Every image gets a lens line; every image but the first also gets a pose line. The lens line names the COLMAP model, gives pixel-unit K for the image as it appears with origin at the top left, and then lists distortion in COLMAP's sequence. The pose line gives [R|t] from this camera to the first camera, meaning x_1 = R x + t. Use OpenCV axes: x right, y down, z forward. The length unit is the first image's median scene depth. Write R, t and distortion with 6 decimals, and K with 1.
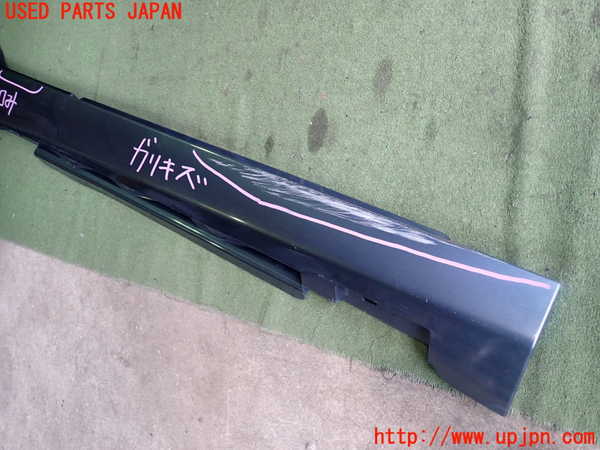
lens RADIAL K [[436.5, 0, 299.9], [0, 436.5, 225.9], [0, 0, 1]] dist [-0.034642, 0.001316]
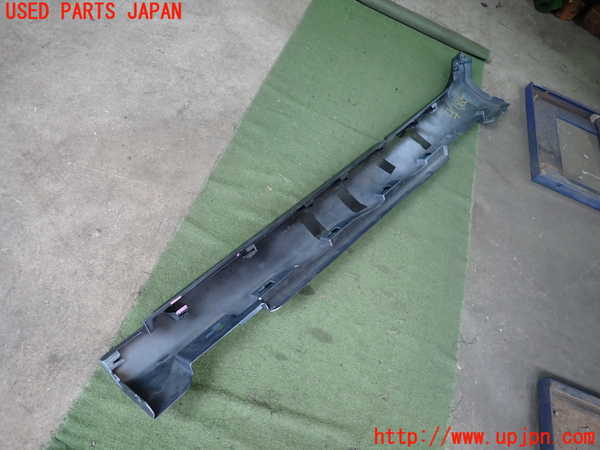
lens RADIAL K [[436.5, 0, 301.0], [0, 436.5, 225.4], [0, 0, 1]] dist [-0.034642, 0.001316]
pose [[-0.246614, 0.967999, -0.046463, -0.089491], [-0.961850, -0.250343, -0.110331, 0.007852], [-0.118432, 0.017481, 0.992808, -0.485792]]
